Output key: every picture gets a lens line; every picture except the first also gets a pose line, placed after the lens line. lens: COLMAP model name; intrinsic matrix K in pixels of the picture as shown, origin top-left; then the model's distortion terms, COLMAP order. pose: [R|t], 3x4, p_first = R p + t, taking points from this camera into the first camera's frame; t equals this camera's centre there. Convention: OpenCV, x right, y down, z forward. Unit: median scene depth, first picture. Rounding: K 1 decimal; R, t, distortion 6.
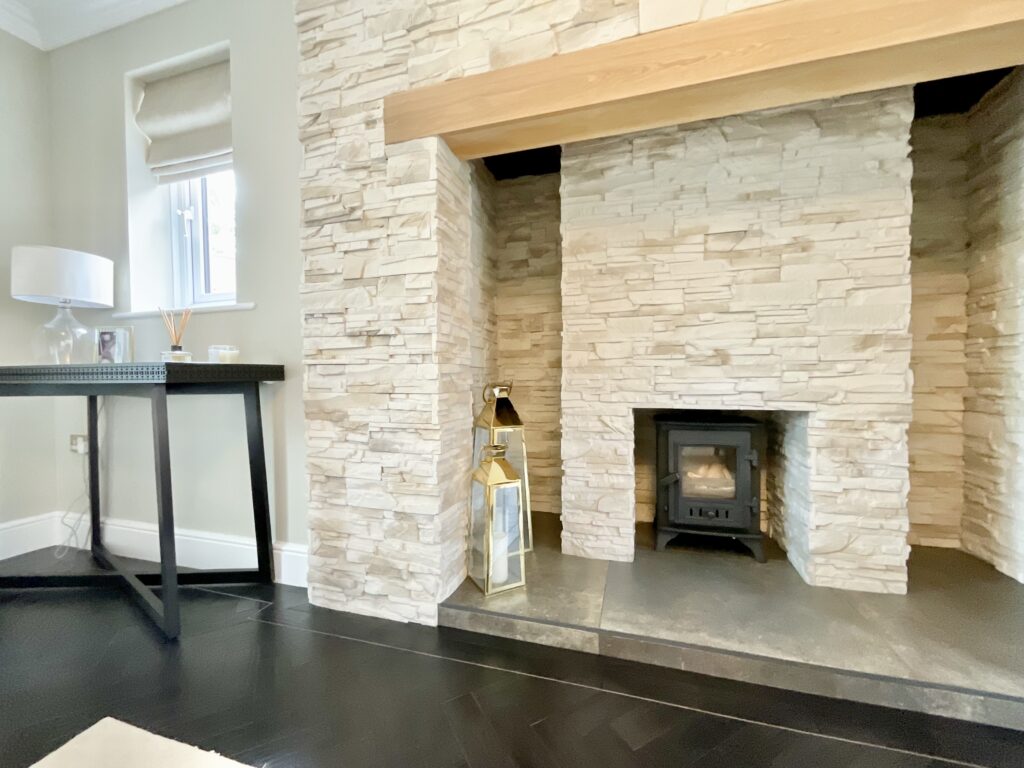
lens RADIAL K [[417.7, 0, 509.8], [0, 417.7, 384.8], [0, 0, 1]] dist [-0.000469, 0.000872]
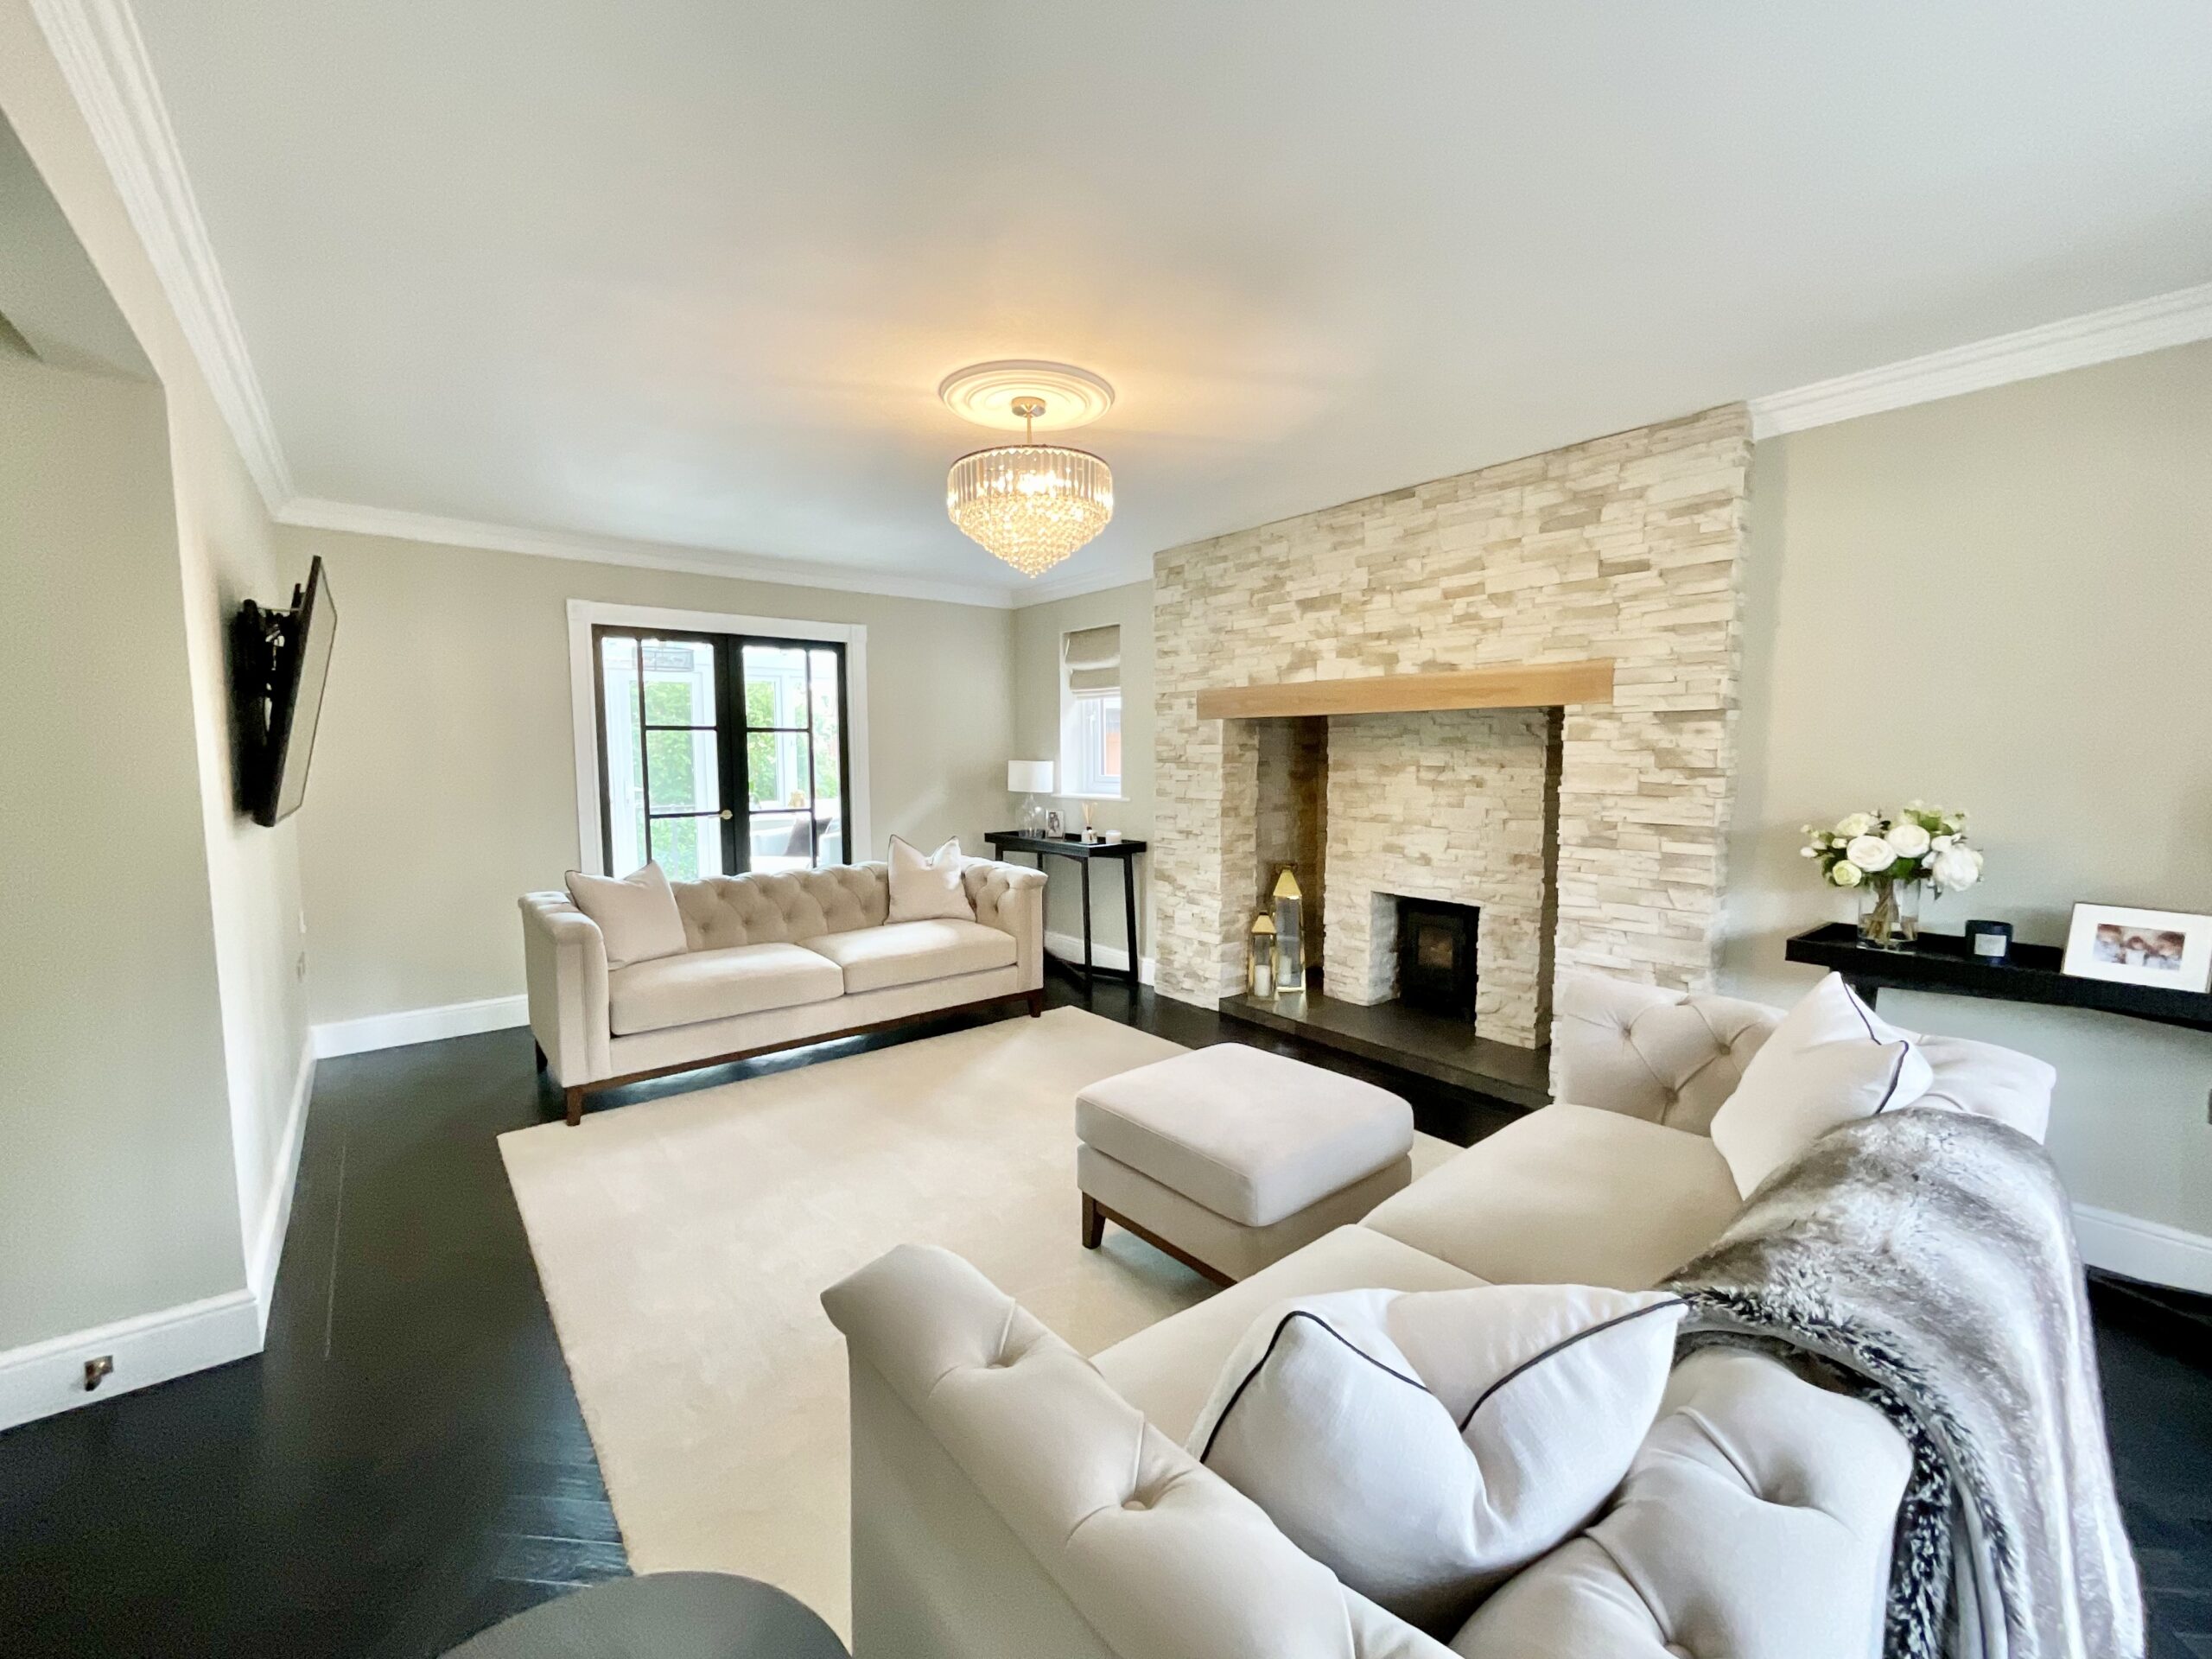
lens RADIAL K [[907.1, 0, 1087.3], [0, 907.1, 838.9], [0, 0, 1]] dist [0.000578, -0.003183]
pose [[0.815838, 0.060772, -0.575079, 1.354010], [-0.014329, 0.996282, 0.084956, -0.380876], [0.578103, -0.061070, 0.813675, -2.069502]]
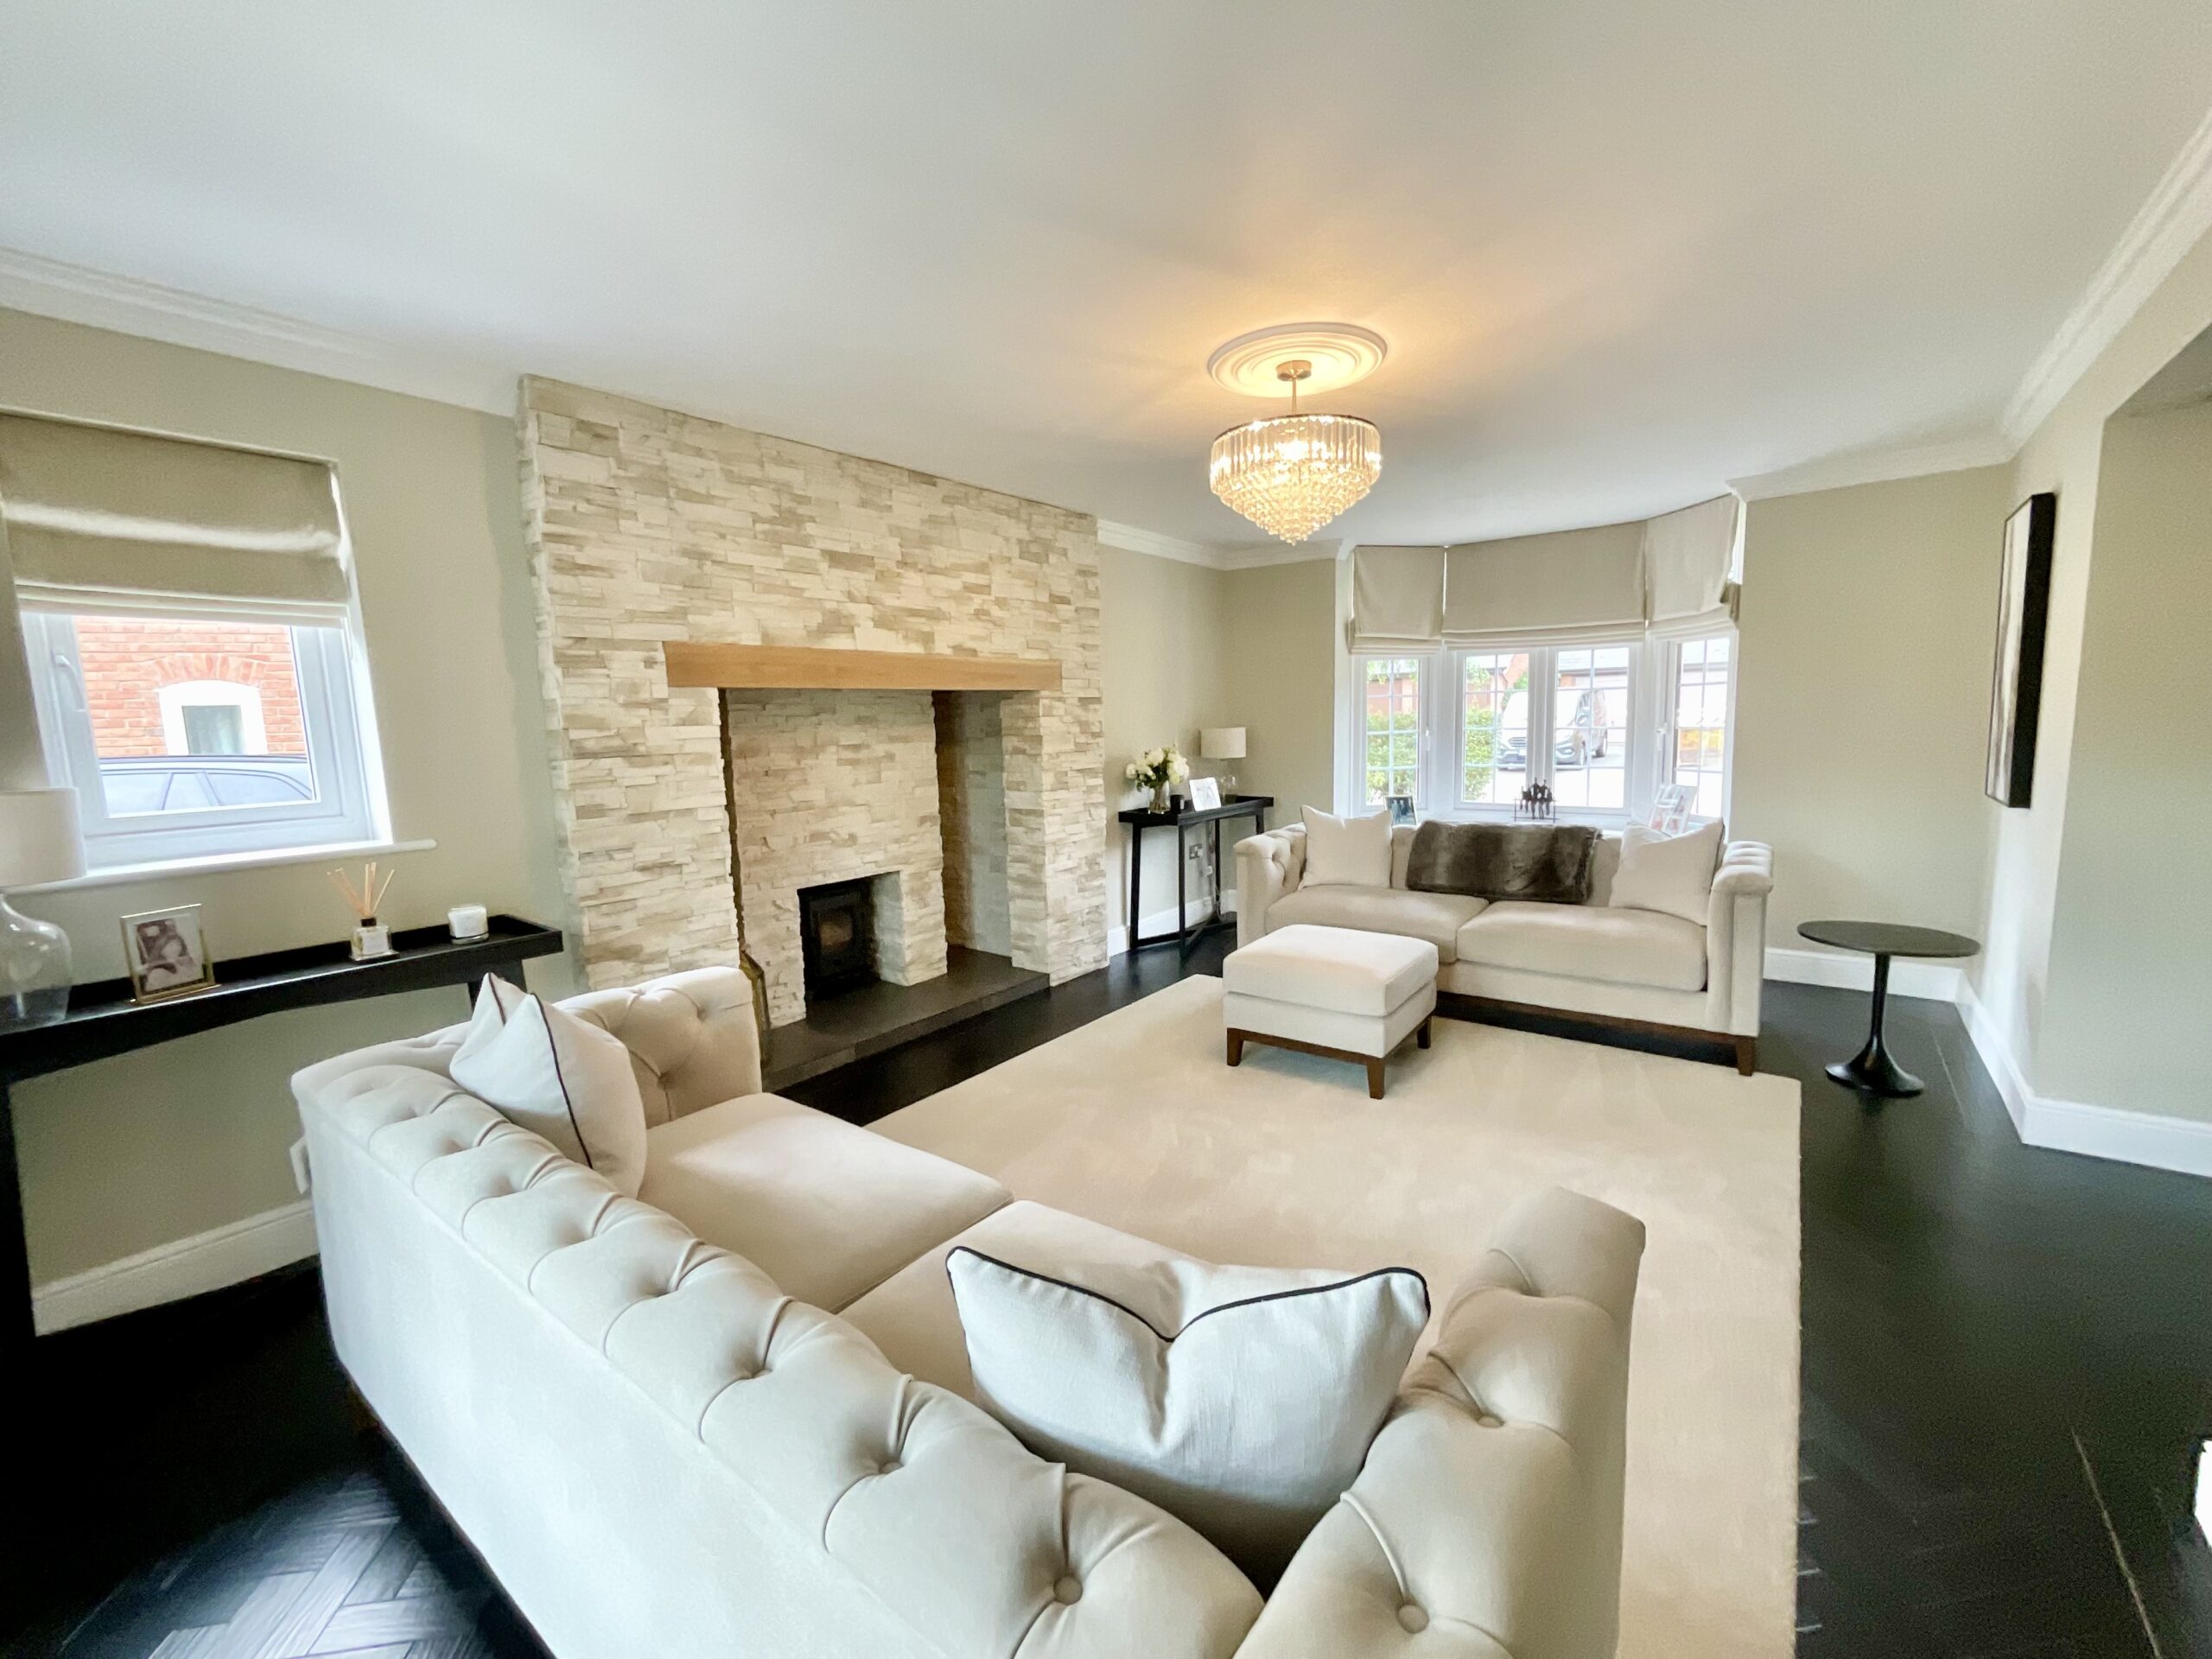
lens RADIAL K [[902.3, 0, 1101.2], [0, 902.3, 831.2], [0, 0, 1]] dist [-0.000469, 0.000872]
pose [[0.356812, -0.119926, 0.926447, -1.949375], [0.043697, 0.992783, 0.111684, -0.396082], [-0.933154, 0.000633, 0.359477, -0.795574]]
